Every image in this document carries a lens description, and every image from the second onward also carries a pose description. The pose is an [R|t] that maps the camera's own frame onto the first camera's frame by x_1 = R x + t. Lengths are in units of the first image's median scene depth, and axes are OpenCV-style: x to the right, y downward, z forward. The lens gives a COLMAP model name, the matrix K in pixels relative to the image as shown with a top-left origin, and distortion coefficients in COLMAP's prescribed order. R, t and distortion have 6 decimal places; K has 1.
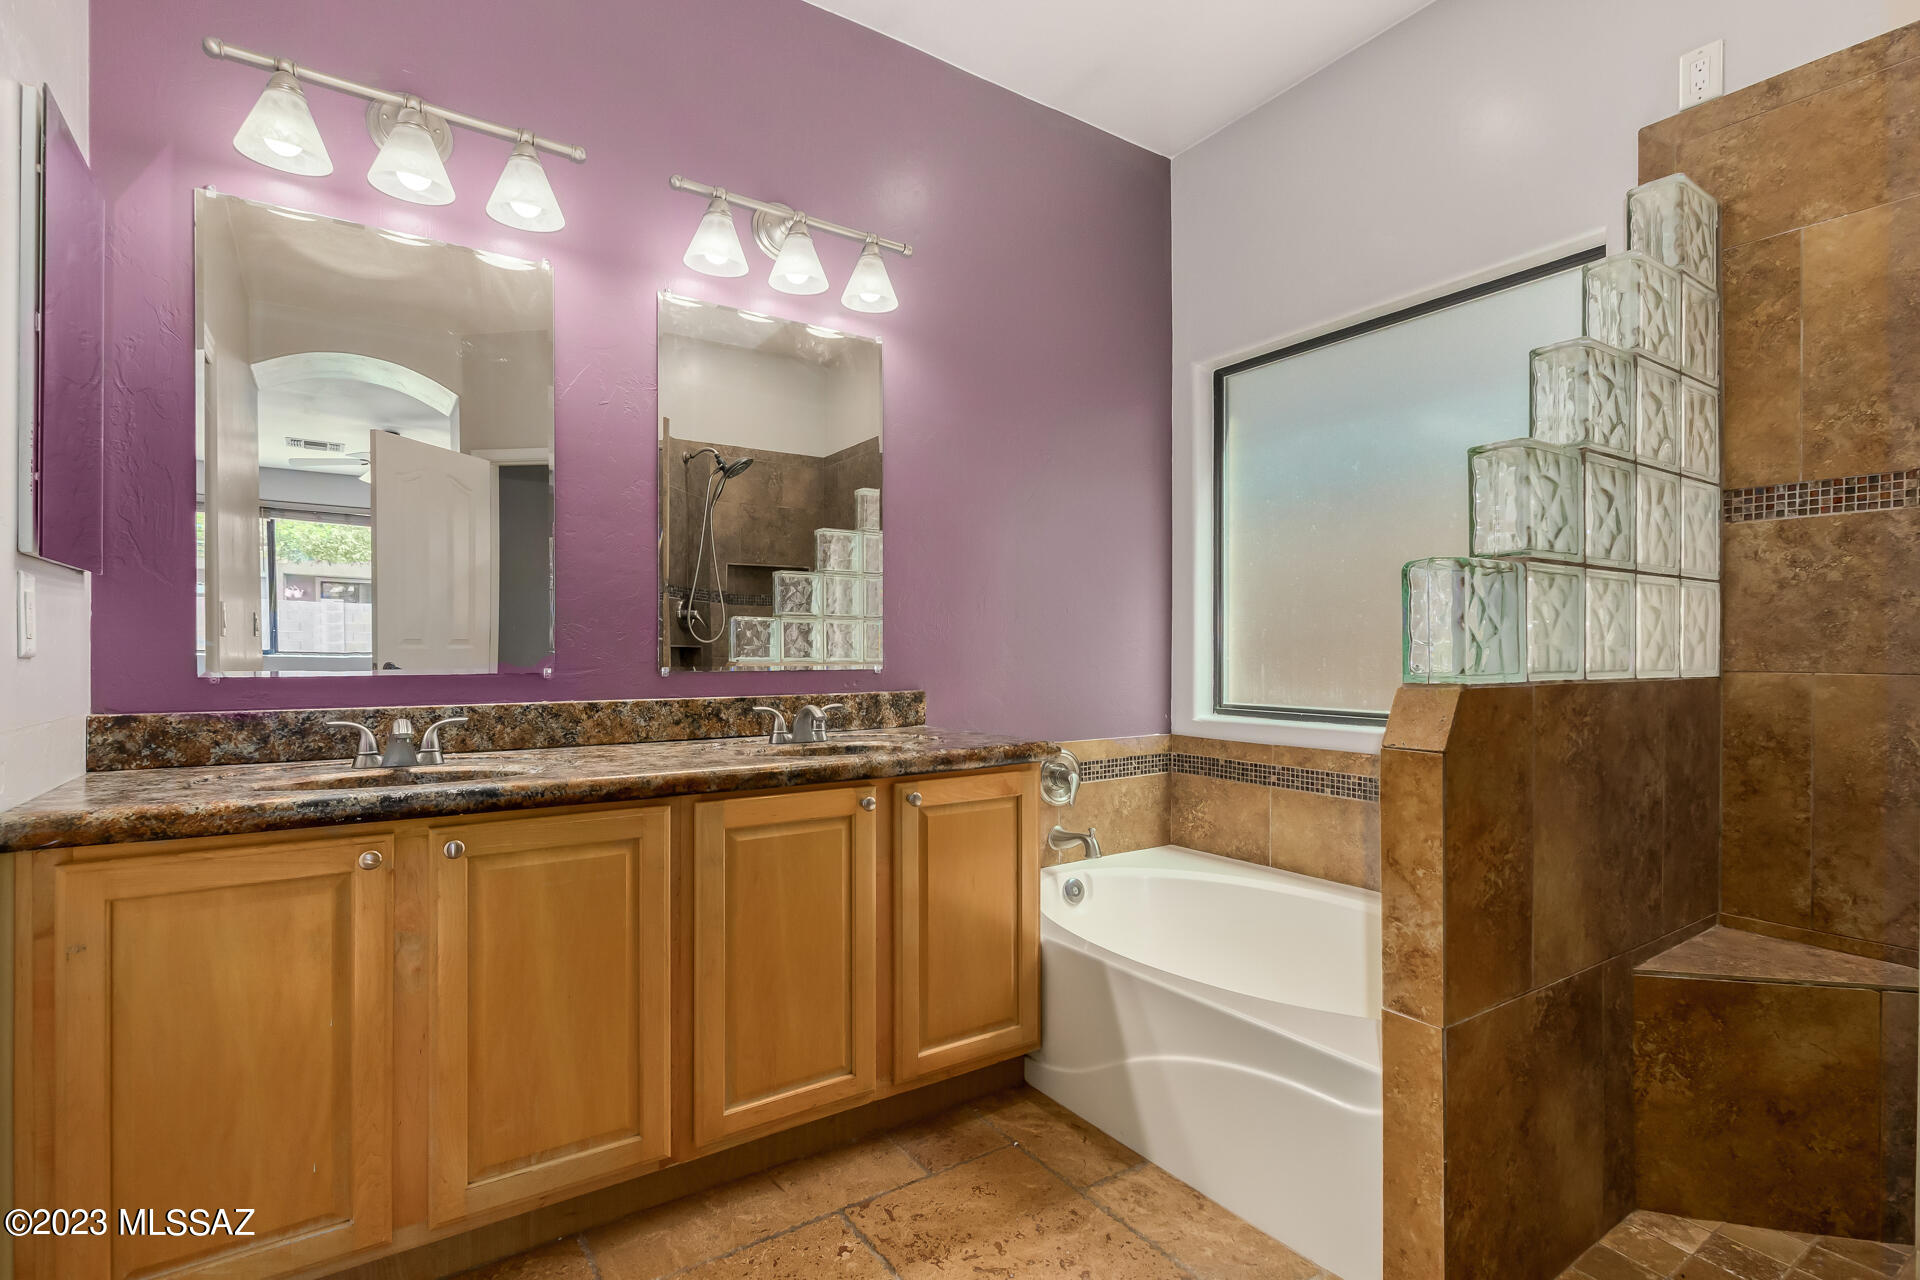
lens RADIAL K [[906.6, 0, 962.3], [0, 906.6, 647.4], [0, 0, 1]] dist [0.001339, -0.000684]
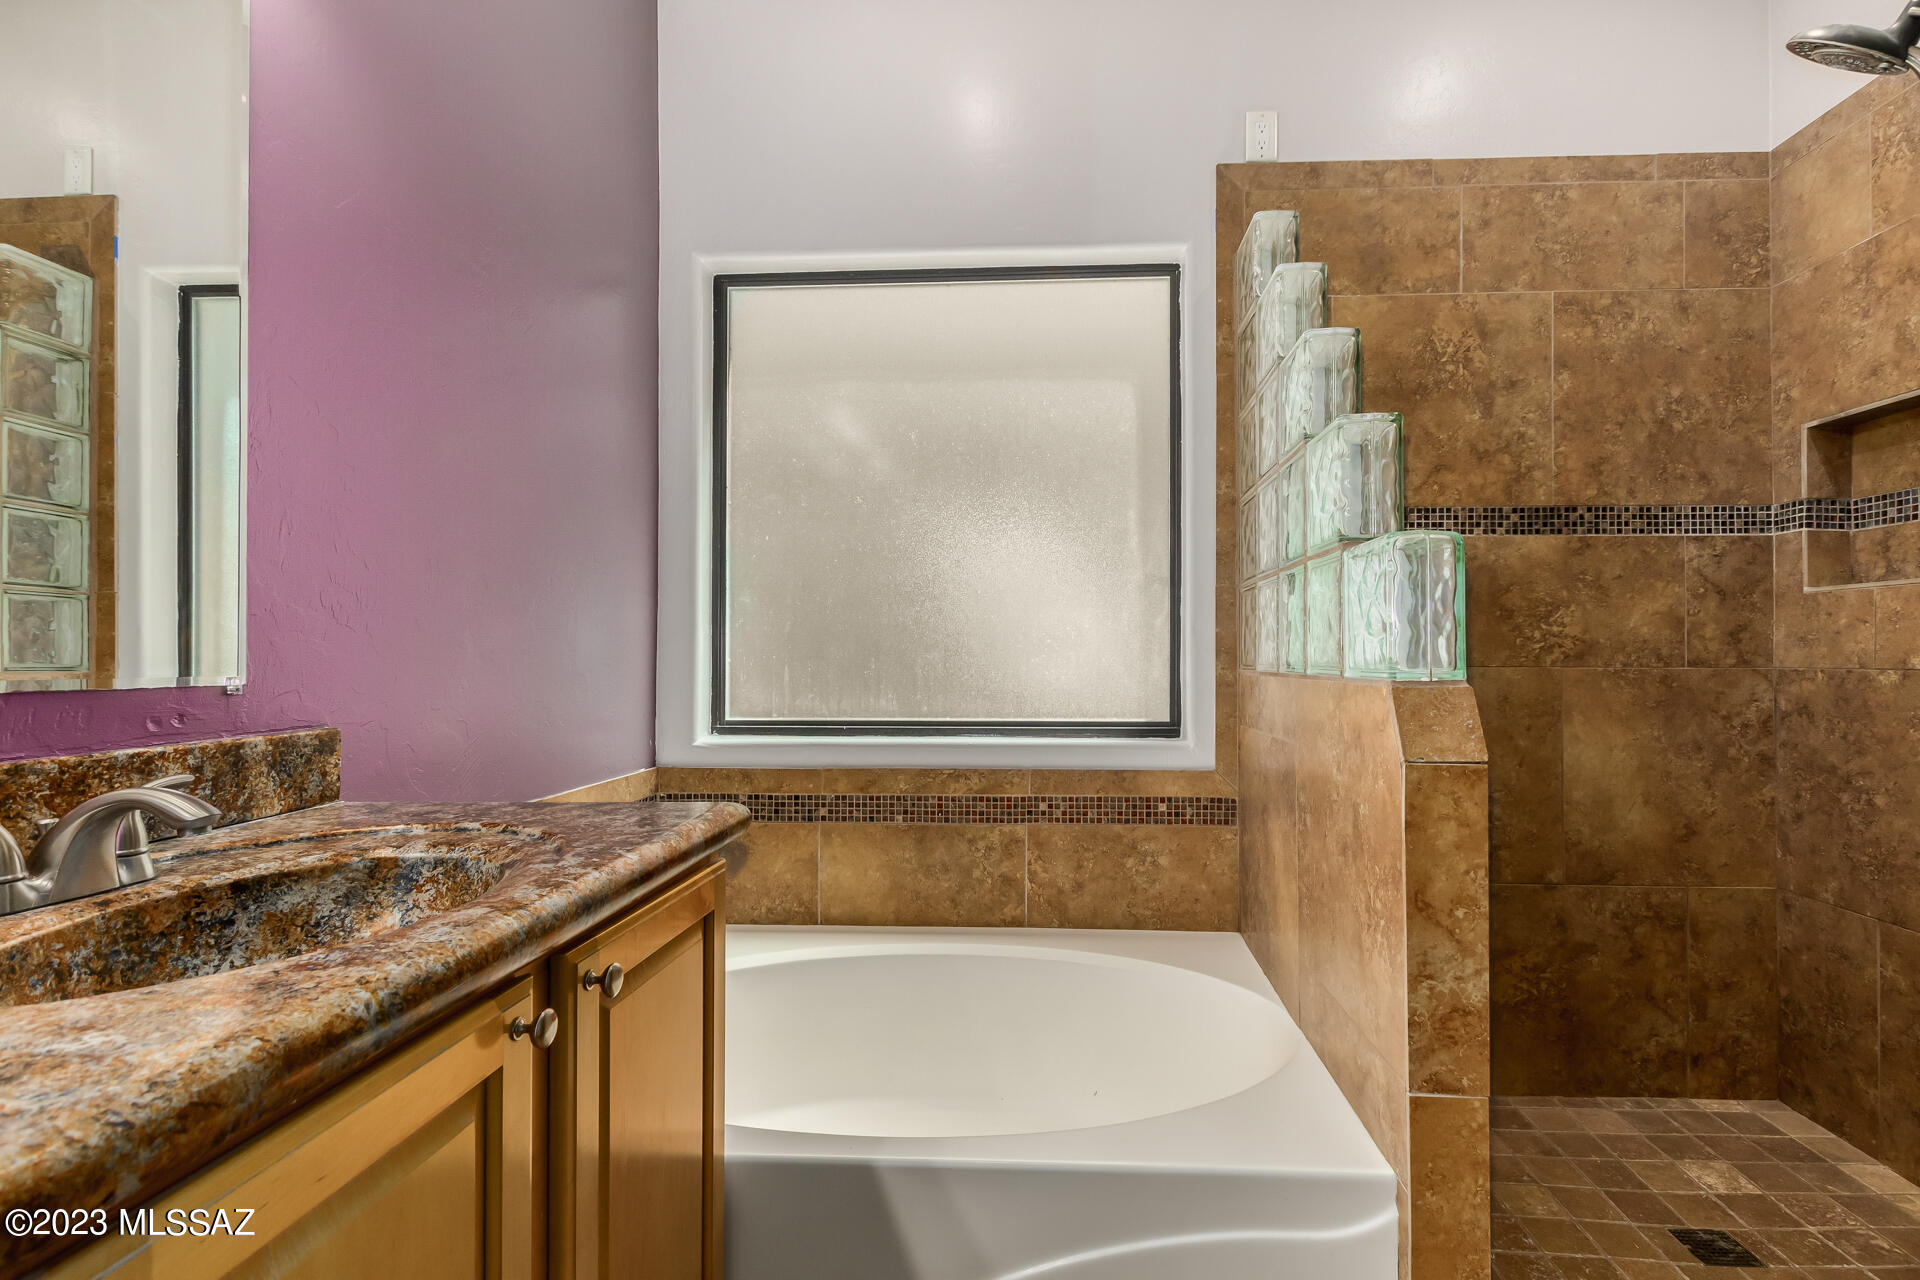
lens RADIAL K [[906.6, 0, 966.3], [0, 906.6, 645.1], [0, 0, 1]] dist [0.001339, -0.000684]
pose [[0.610288, 0.009065, 0.792127, -0.322476], [-0.001800, 0.999948, -0.010057, 0.012941], [-0.792177, 0.004712, 0.610273, 0.665071]]
